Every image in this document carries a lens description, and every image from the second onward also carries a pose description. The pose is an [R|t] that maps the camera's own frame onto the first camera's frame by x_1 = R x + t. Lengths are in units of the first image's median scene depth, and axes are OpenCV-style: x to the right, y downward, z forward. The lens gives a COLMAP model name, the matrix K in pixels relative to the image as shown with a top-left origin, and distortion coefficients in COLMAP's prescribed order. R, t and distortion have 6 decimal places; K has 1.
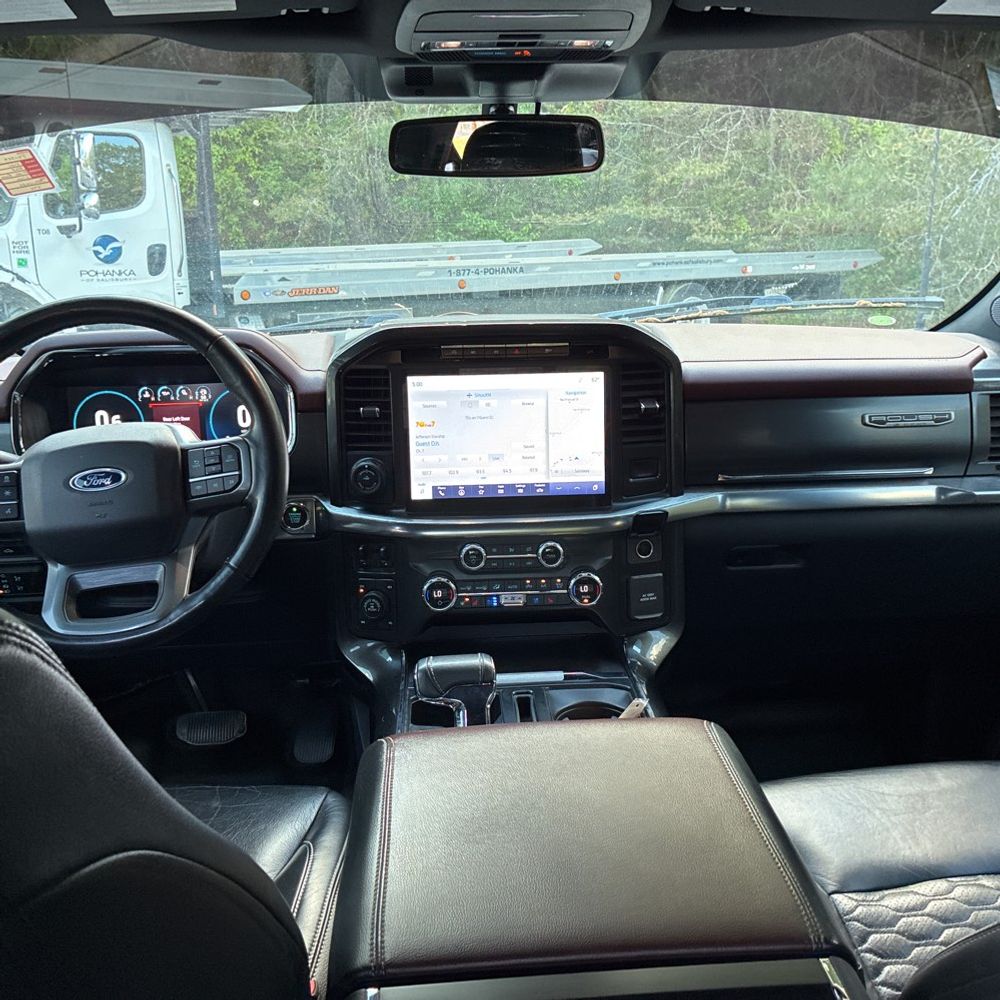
lens RADIAL K [[1042.7, 0, 512.6], [0, 1042.7, 513.0], [0, 0, 1]] dist [0.048493, -0.051163]
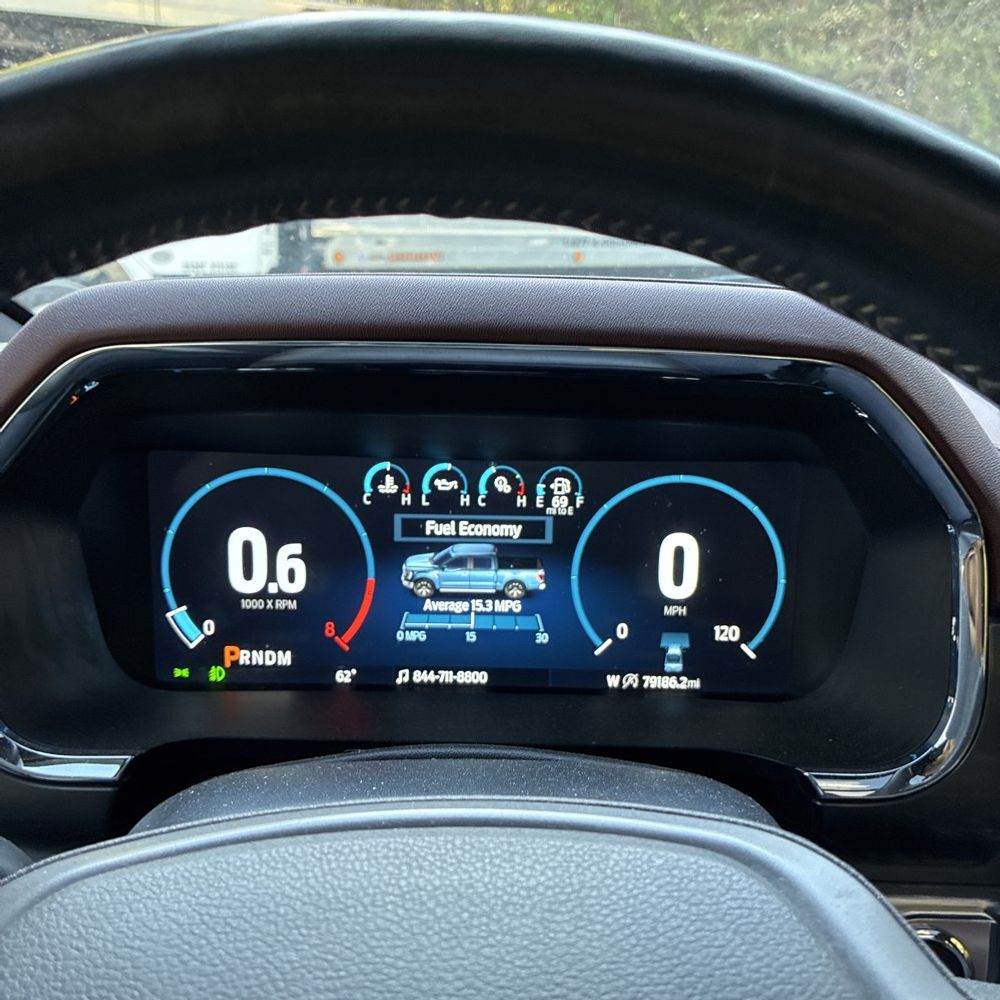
lens RADIAL K [[1042.7, 0, 512.6], [0, 1042.7, 513.0], [0, 0, 1]] dist [0.048493, -0.051163]
pose [[0.997590, 0.057553, -0.038757, -0.302975], [-0.056945, 0.998239, 0.016606, -0.113877], [0.039644, -0.014359, 0.999111, 0.692284]]
